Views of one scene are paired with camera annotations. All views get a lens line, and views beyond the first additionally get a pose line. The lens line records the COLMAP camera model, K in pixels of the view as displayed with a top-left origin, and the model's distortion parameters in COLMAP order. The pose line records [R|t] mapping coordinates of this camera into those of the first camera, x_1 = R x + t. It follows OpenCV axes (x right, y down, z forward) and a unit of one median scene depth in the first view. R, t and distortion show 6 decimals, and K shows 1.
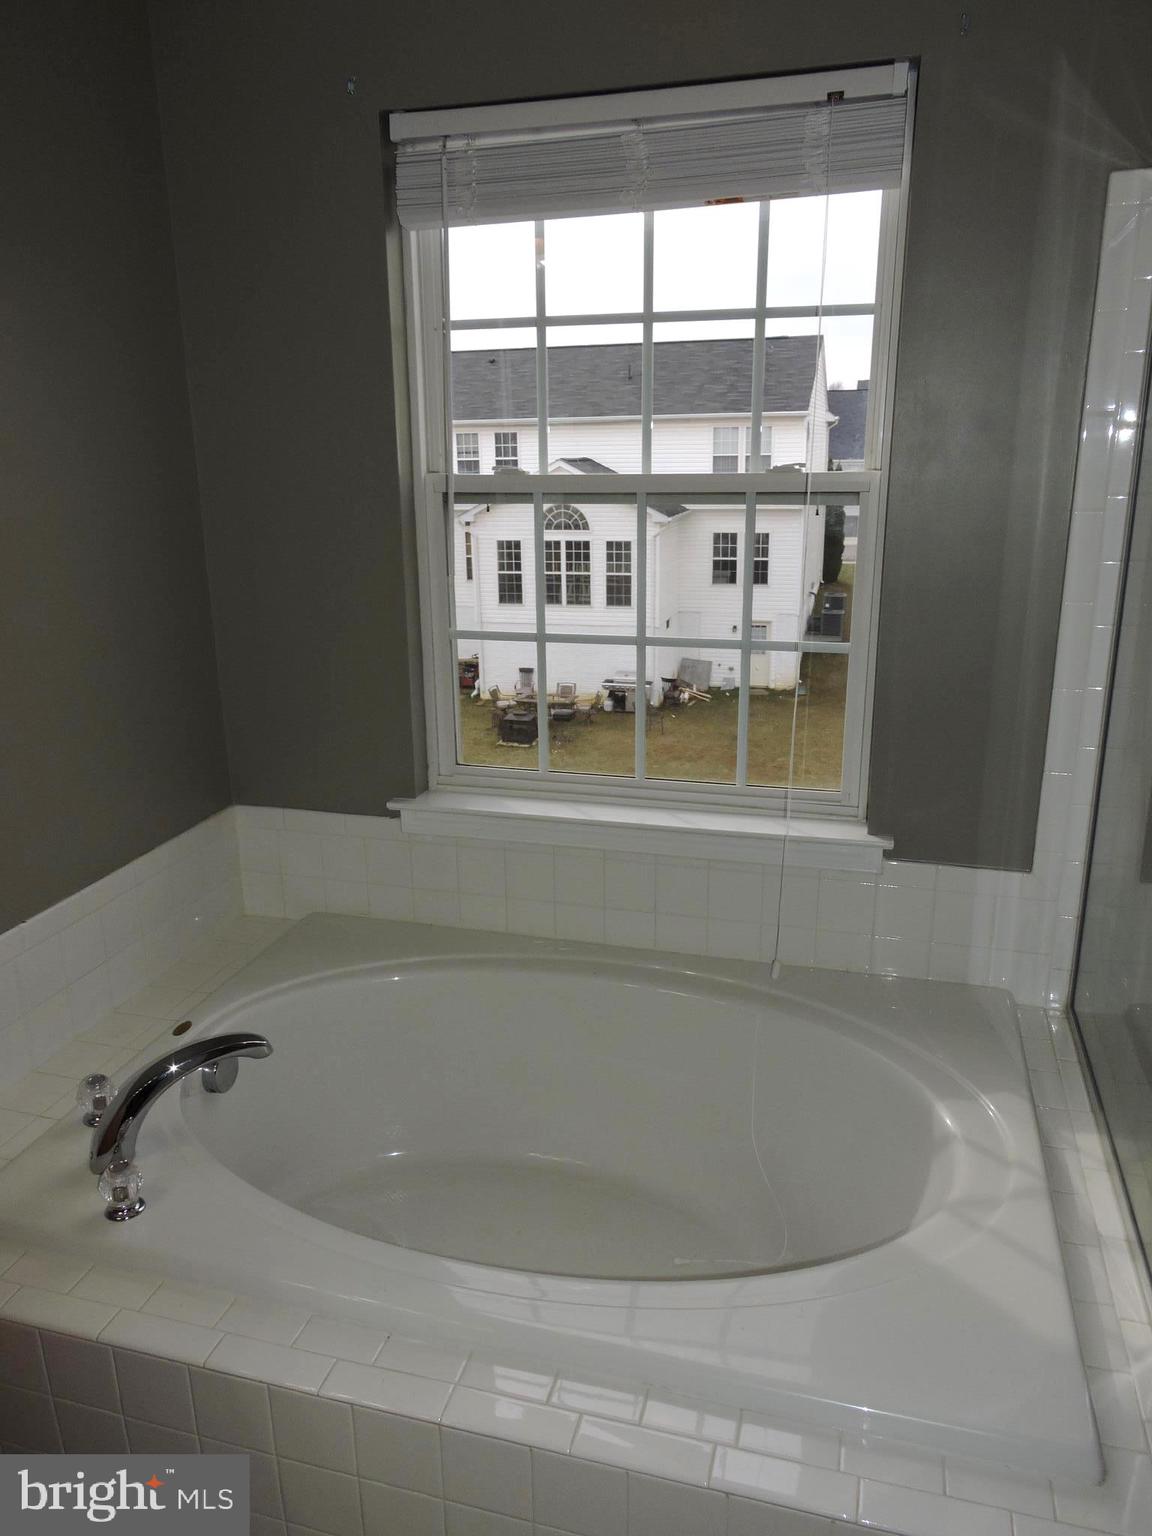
lens RADIAL K [[1091.5, 0, 568.4], [0, 1091.5, 770.7], [0, 0, 1]] dist [-0.022162, 0.008321]
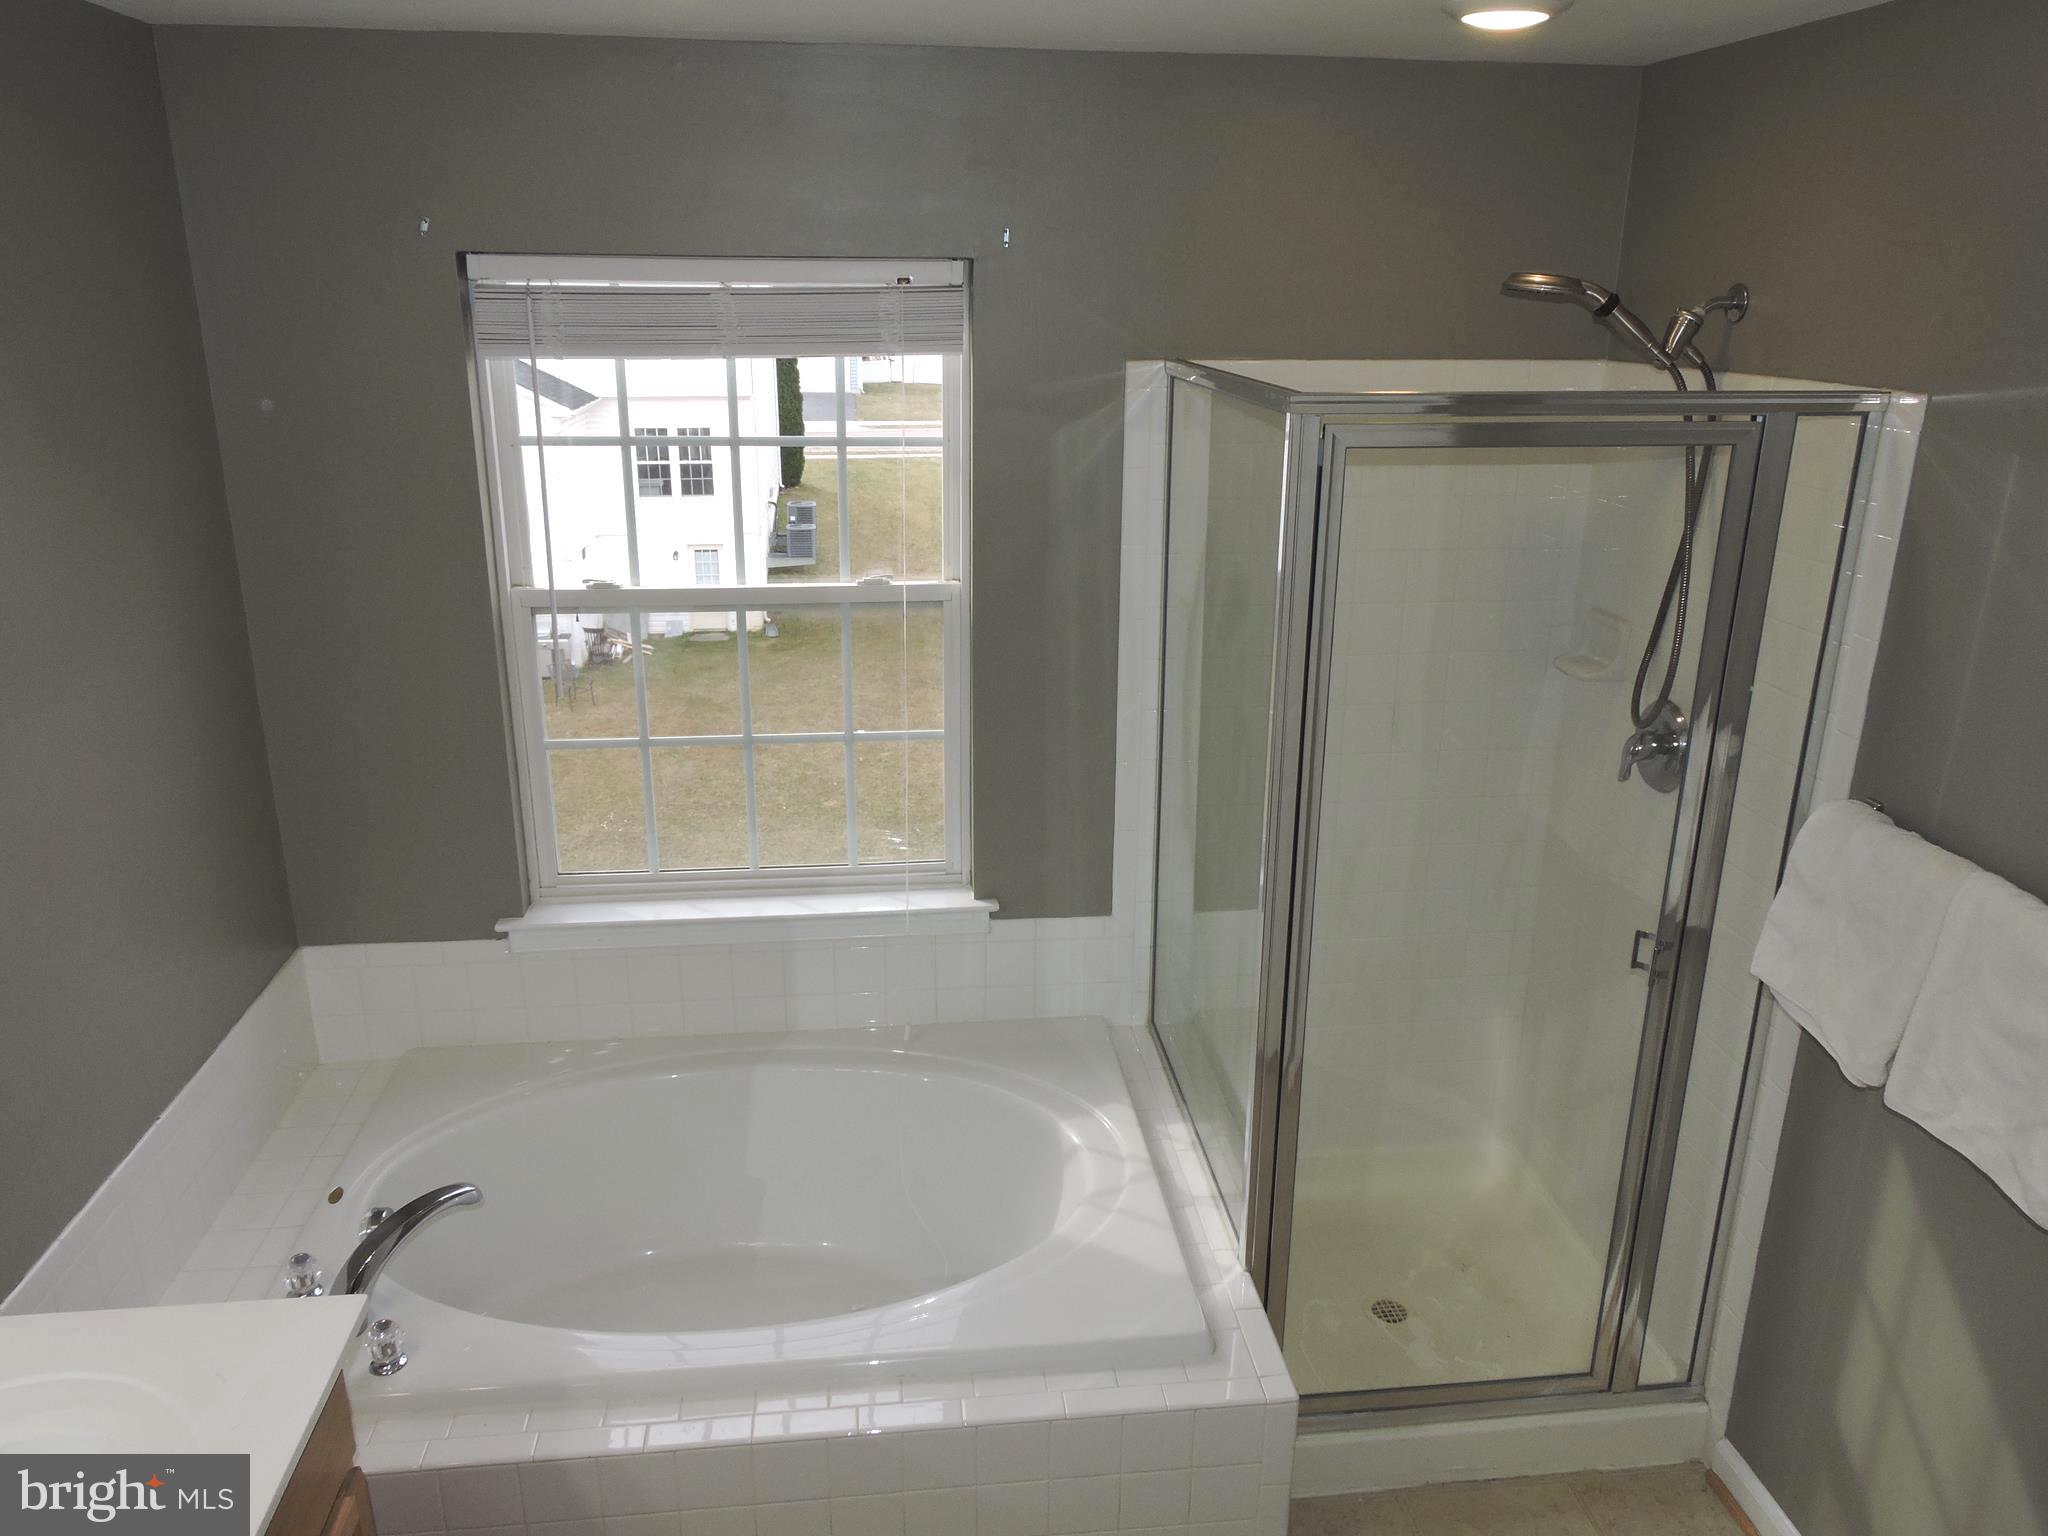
lens RADIAL K [[1455.3, 0, 1029.7], [0, 1455.3, 762.3], [0, 0, 1]] dist [-0.022162, 0.008321]
pose [[0.921782, -0.101142, 0.374284, -0.223355], [0.092027, 0.994862, 0.042196, -0.141830], [-0.376629, -0.004451, 0.926354, -0.416240]]
